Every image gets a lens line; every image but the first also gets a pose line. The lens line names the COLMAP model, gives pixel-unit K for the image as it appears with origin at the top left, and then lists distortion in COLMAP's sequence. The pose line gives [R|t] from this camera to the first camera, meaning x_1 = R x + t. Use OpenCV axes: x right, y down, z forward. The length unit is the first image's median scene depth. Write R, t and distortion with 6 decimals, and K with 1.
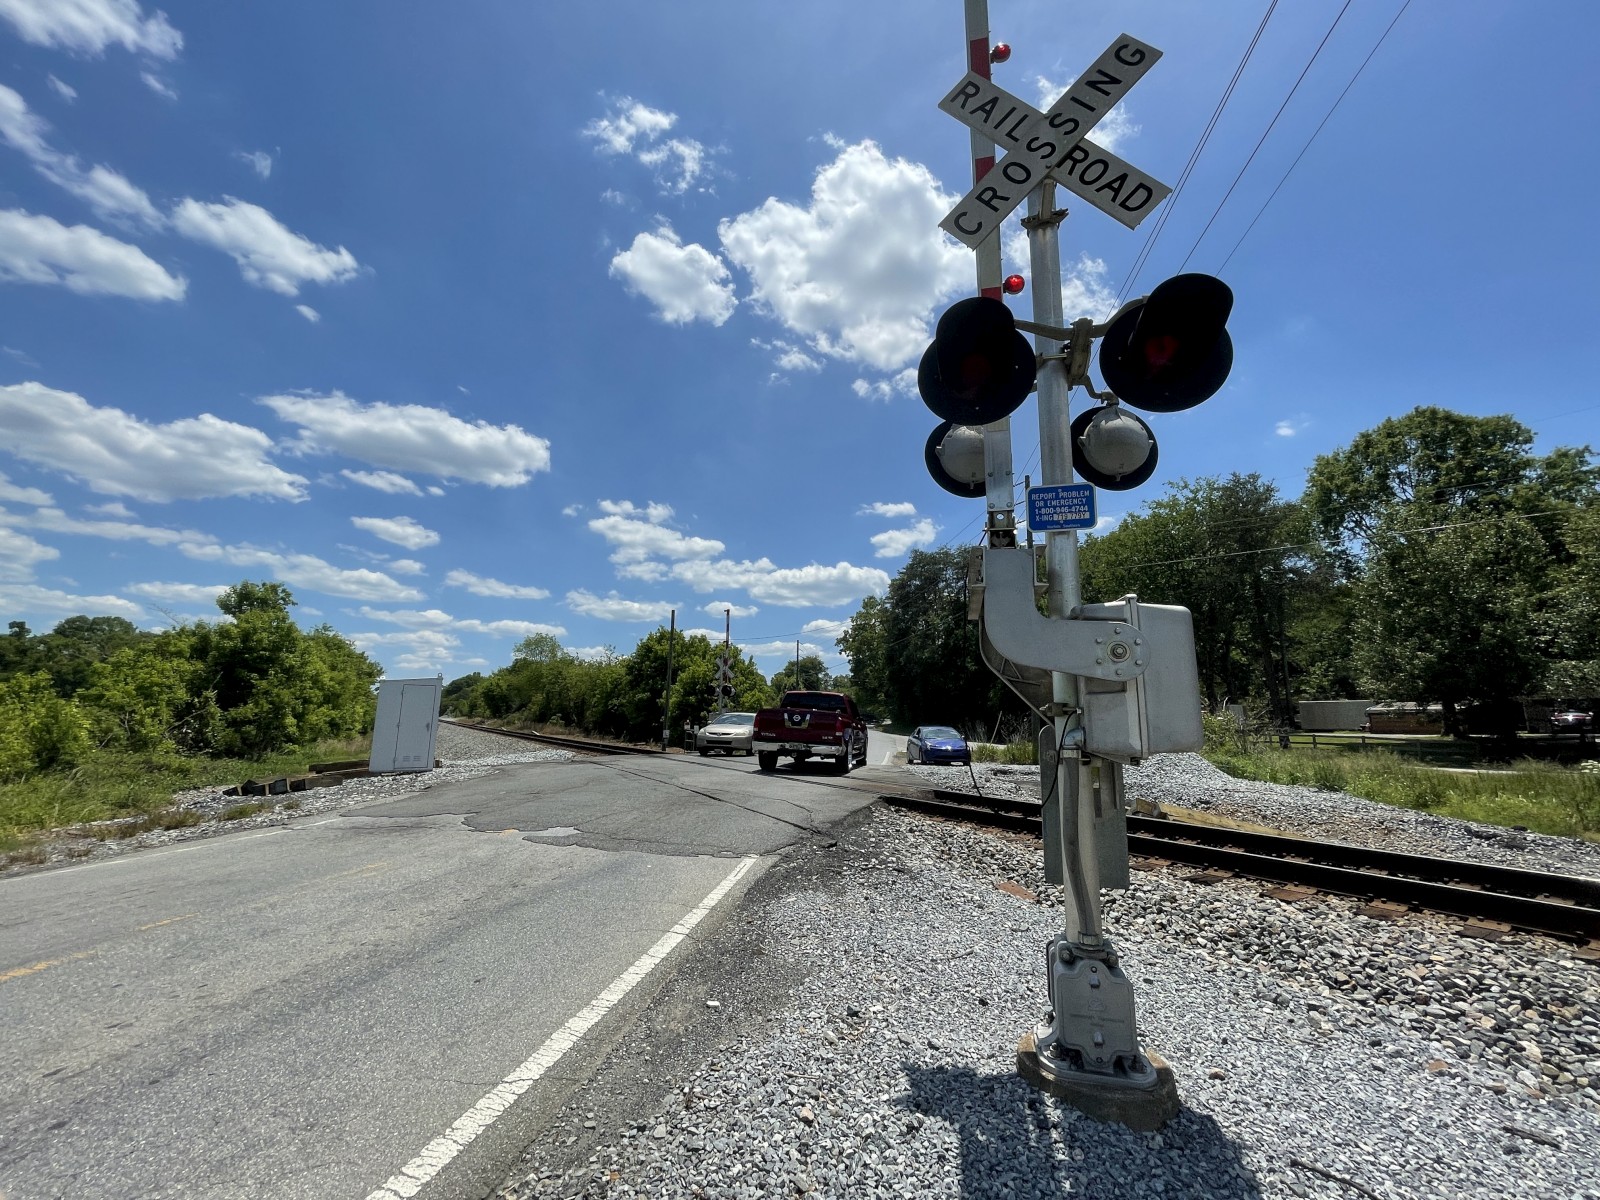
lens RADIAL K [[644.0, 0, 806.1], [0, 644.0, 595.7], [0, 0, 1]] dist [-0.001322, -0.000057]
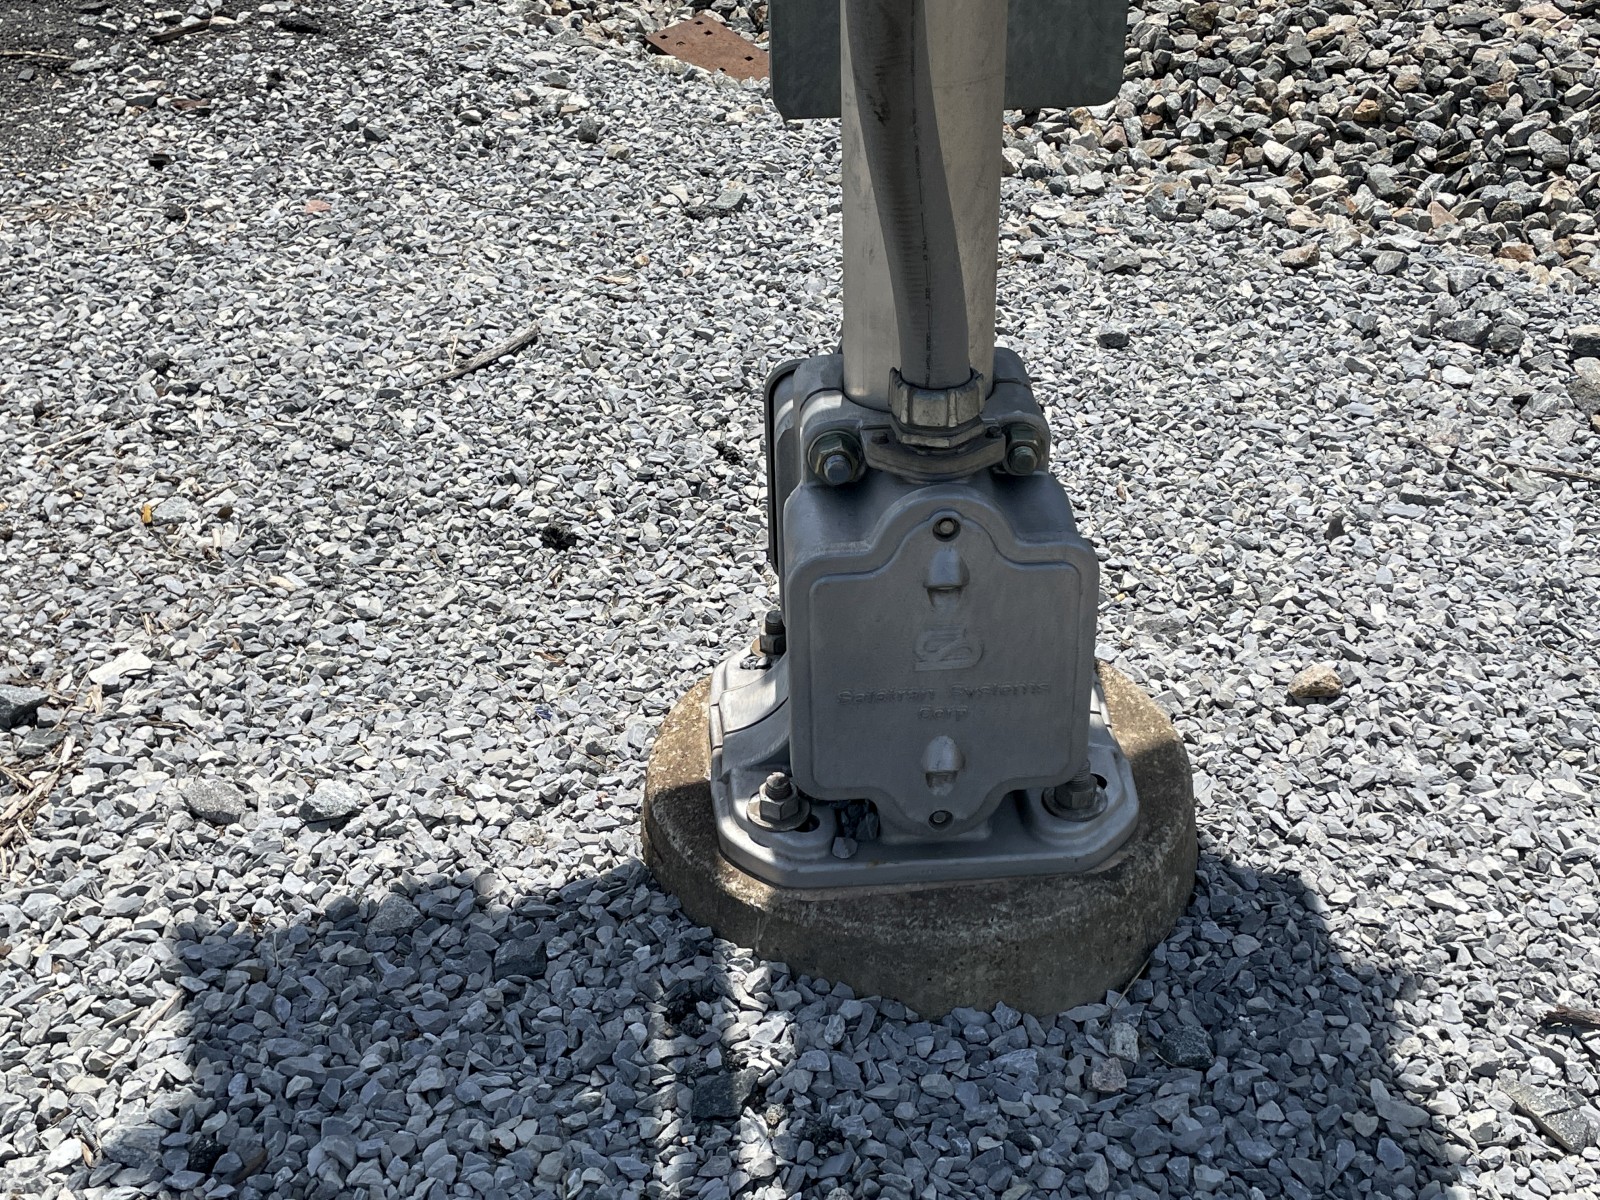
lens RADIAL K [[1811.4, 0, 815.6], [0, 1811.4, 592.7], [0, 0, 1]] dist [0.057533, 0.000000]
pose [[0.946424, -0.202179, 0.251802, 0.197895], [-0.023894, 0.733772, 0.678976, 0.141749], [-0.322040, -0.648616, 0.689628, 0.464214]]
